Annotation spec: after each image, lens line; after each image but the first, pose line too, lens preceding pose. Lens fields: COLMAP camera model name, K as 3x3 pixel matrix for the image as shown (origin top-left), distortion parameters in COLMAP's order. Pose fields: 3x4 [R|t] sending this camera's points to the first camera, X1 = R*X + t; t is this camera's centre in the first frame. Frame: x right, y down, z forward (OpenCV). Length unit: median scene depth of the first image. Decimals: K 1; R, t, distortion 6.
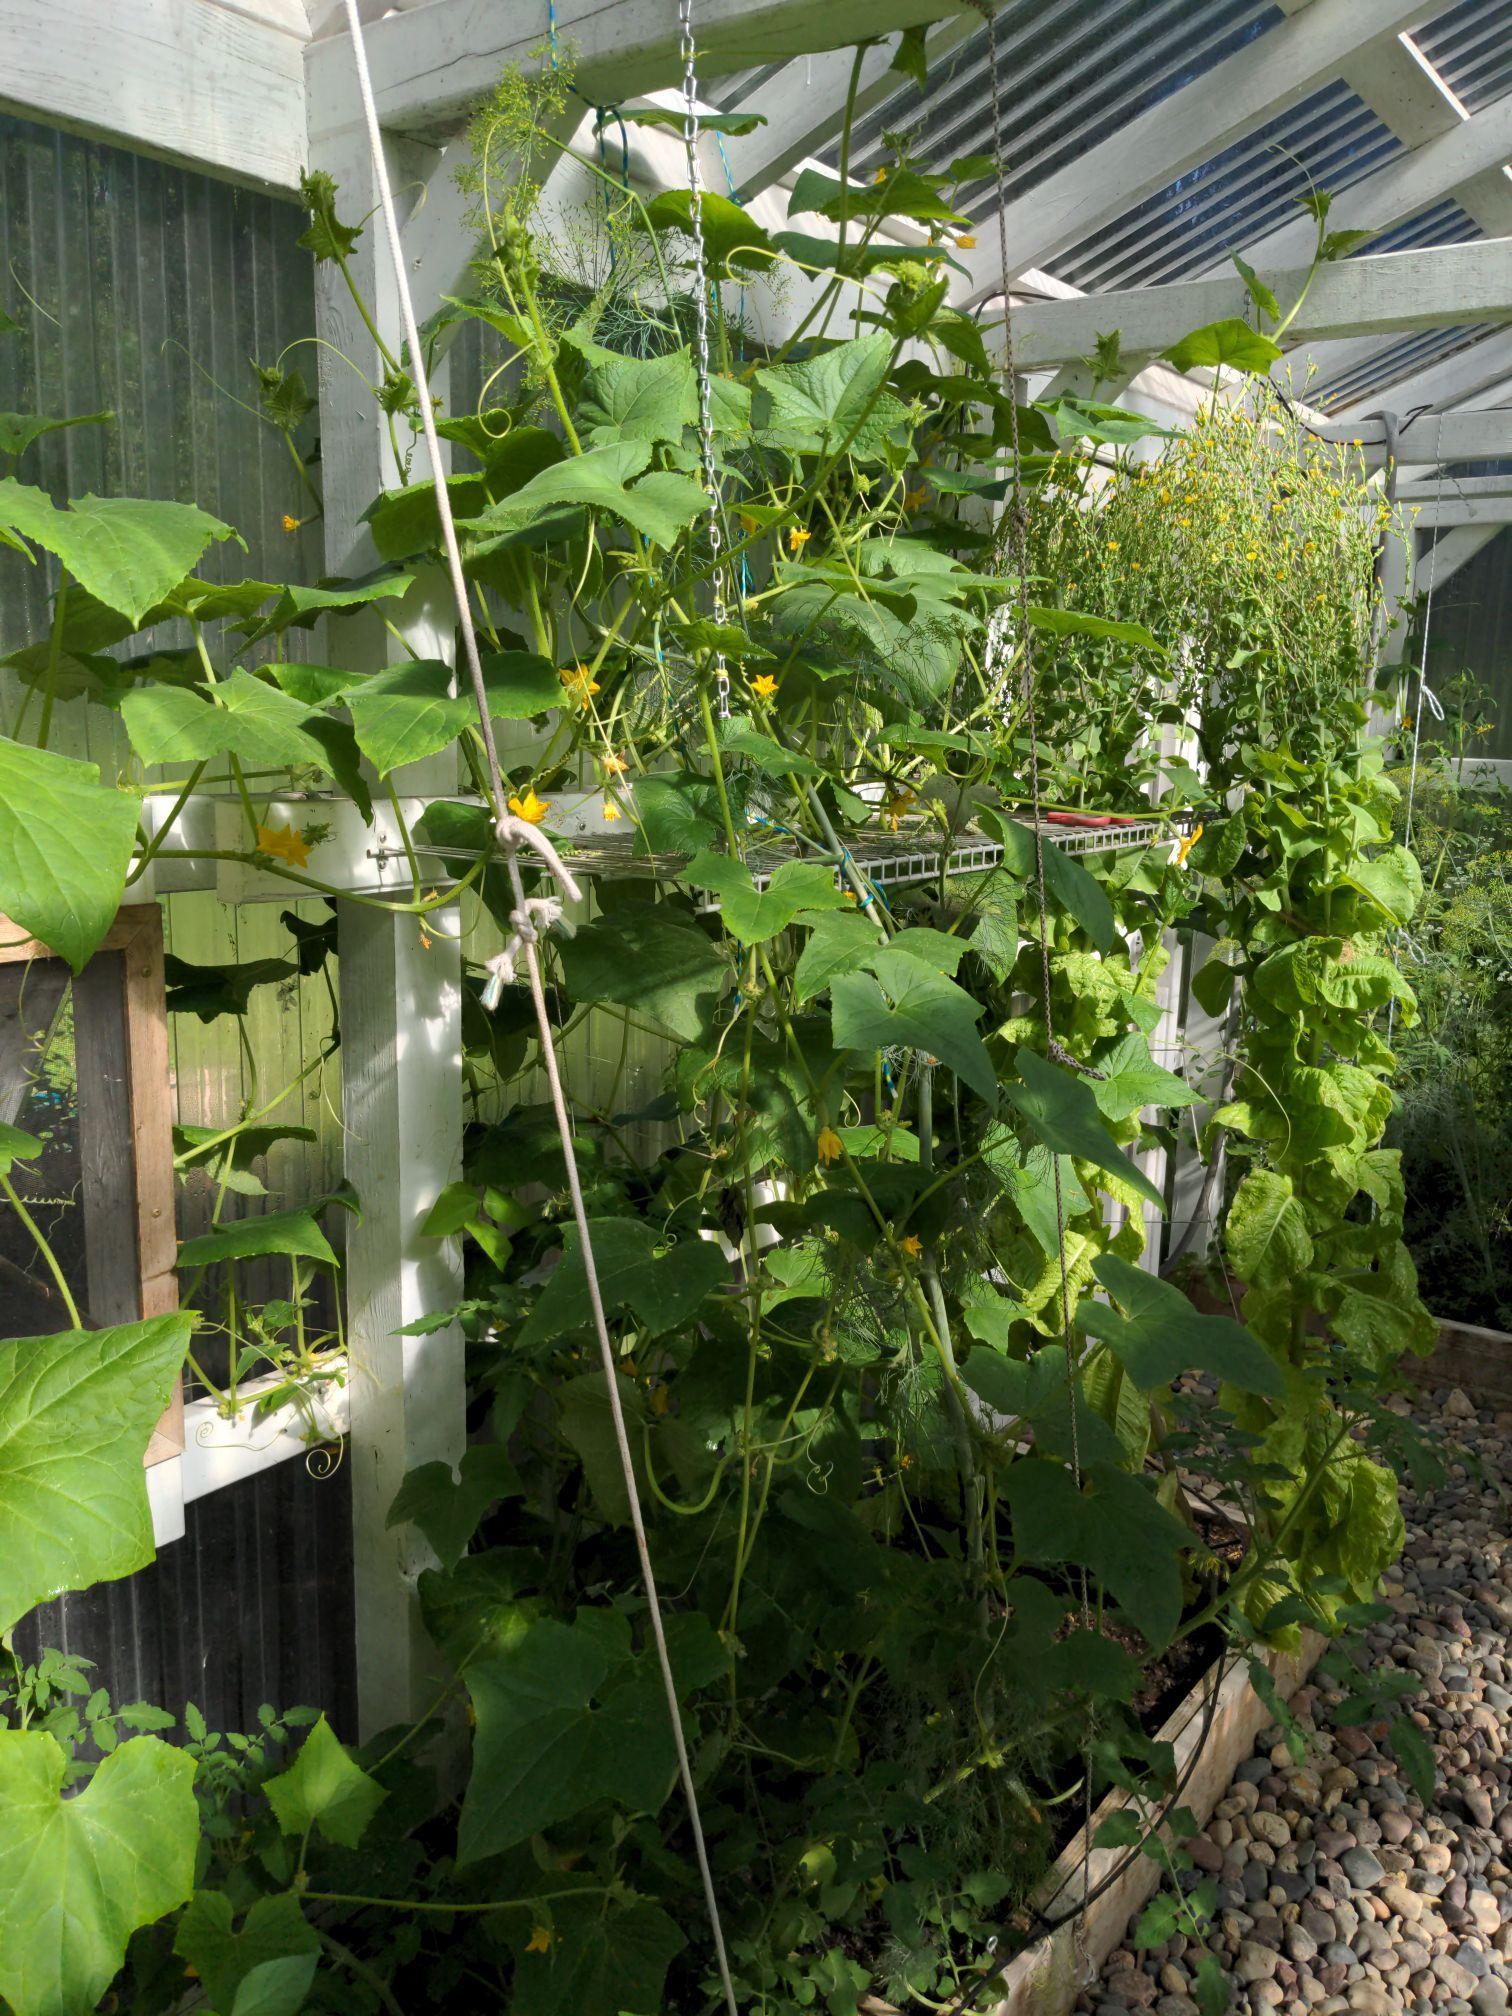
lens RADIAL K [[1590.0, 0, 754.0], [0, 1590.0, 1025.7], [0, 0, 1]] dist [0.041338, -0.077949]
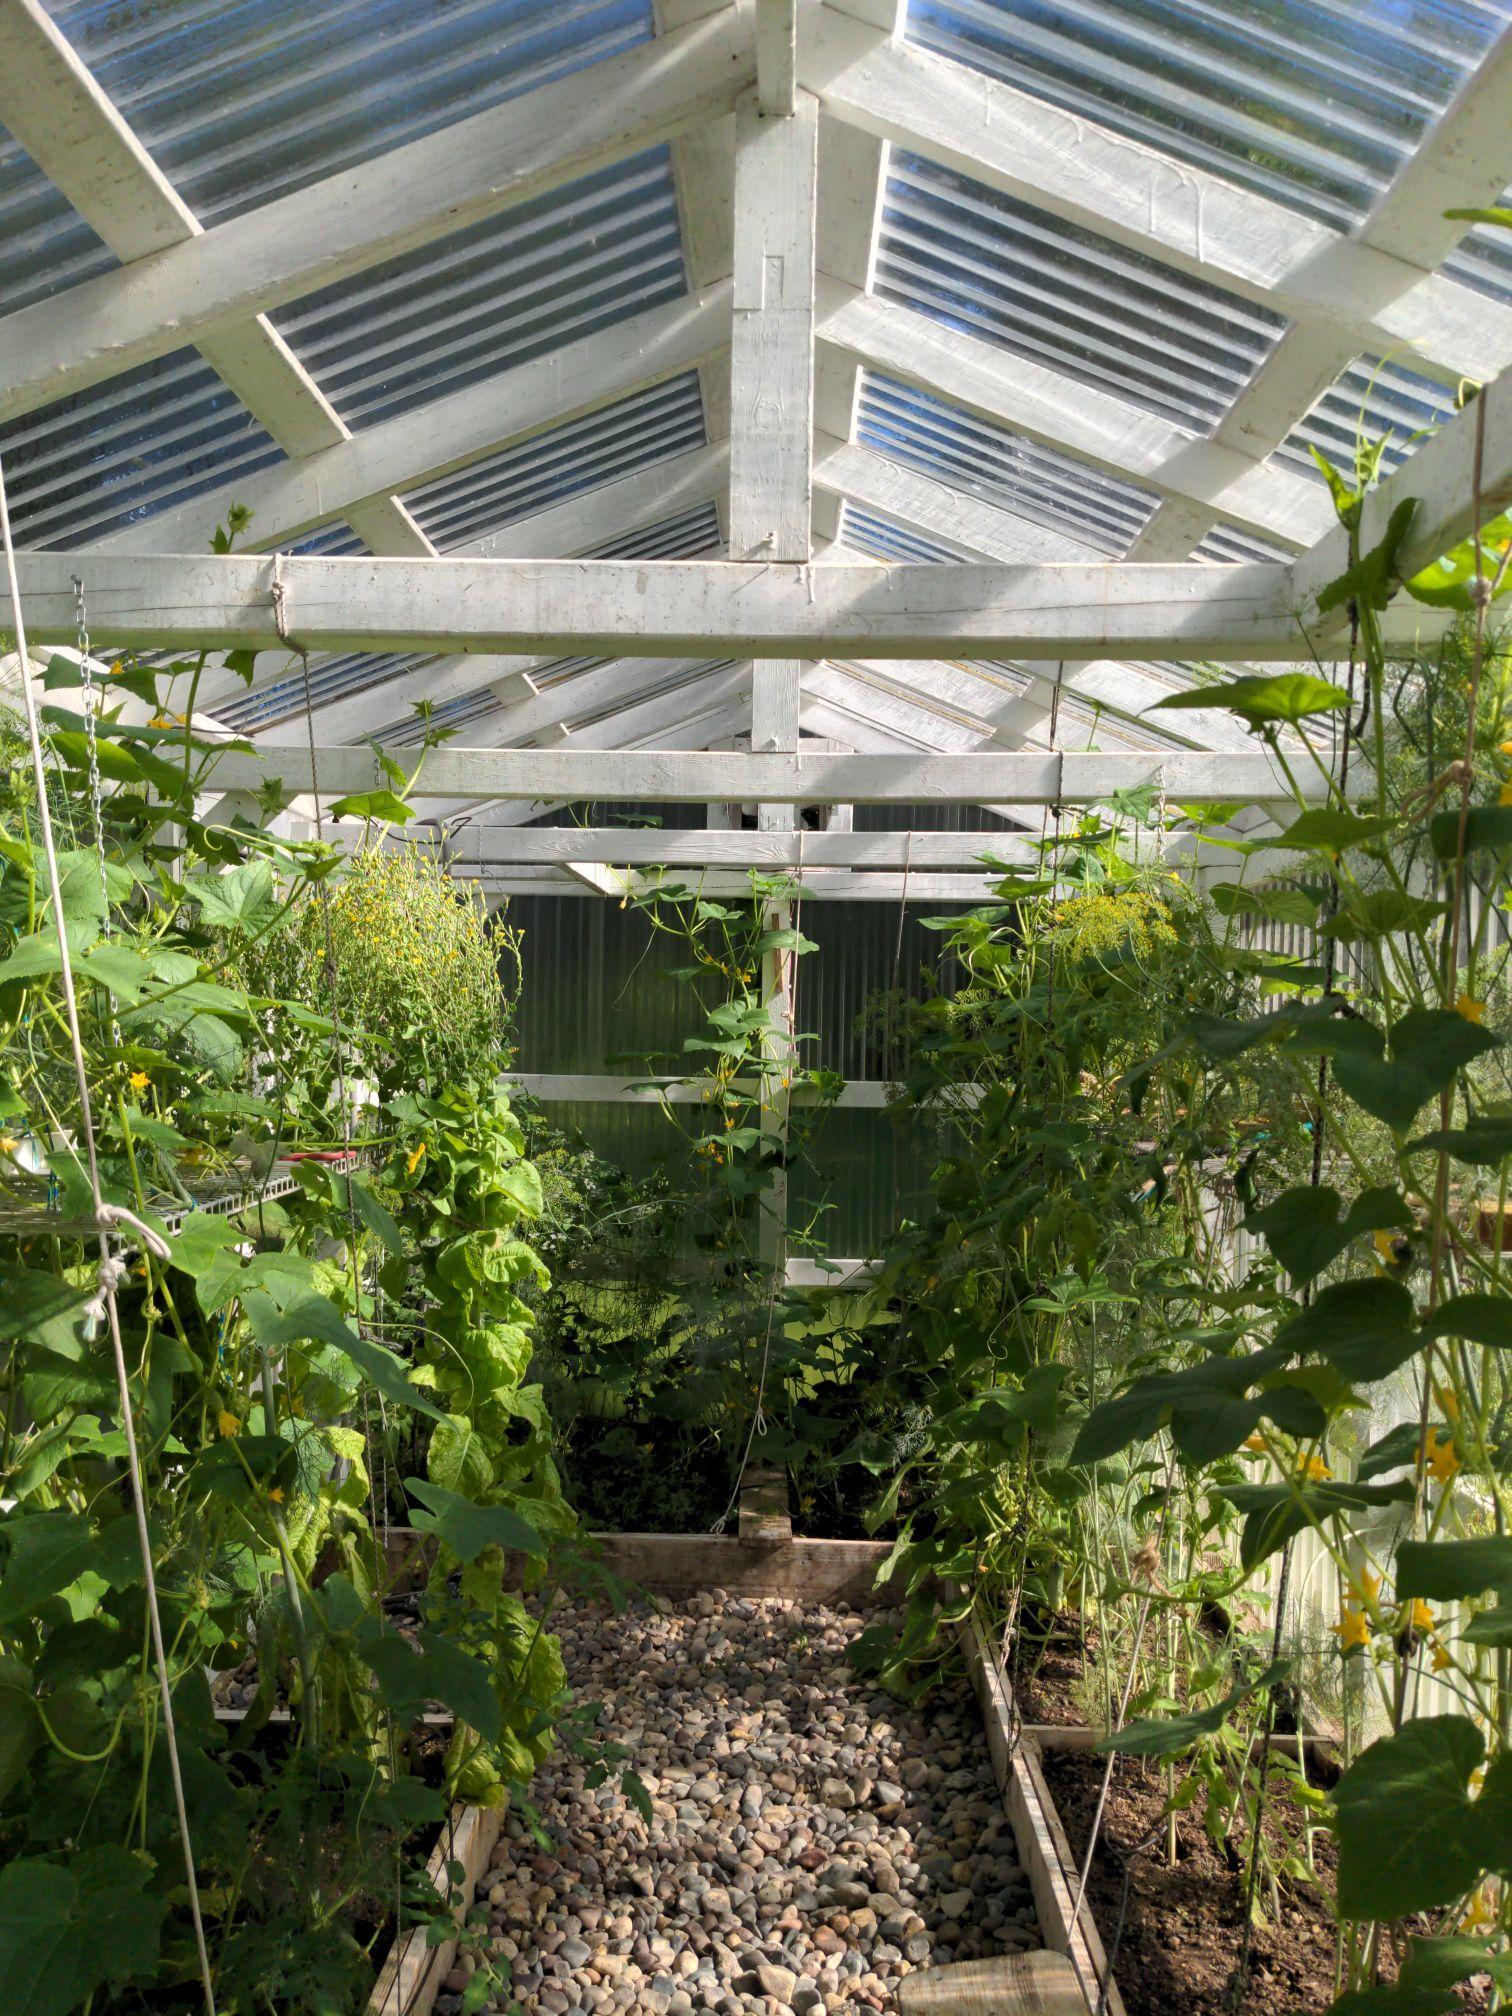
lens RADIAL K [[1590.0, 0, 754.0], [0, 1590.0, 1025.7], [0, 0, 1]] dist [0.041338, -0.077949]
pose [[0.815797, -0.009814, 0.578255, -0.236383], [0.112993, 0.983292, -0.142721, -0.007531], [-0.567193, 0.181770, 0.803276, -0.252150]]
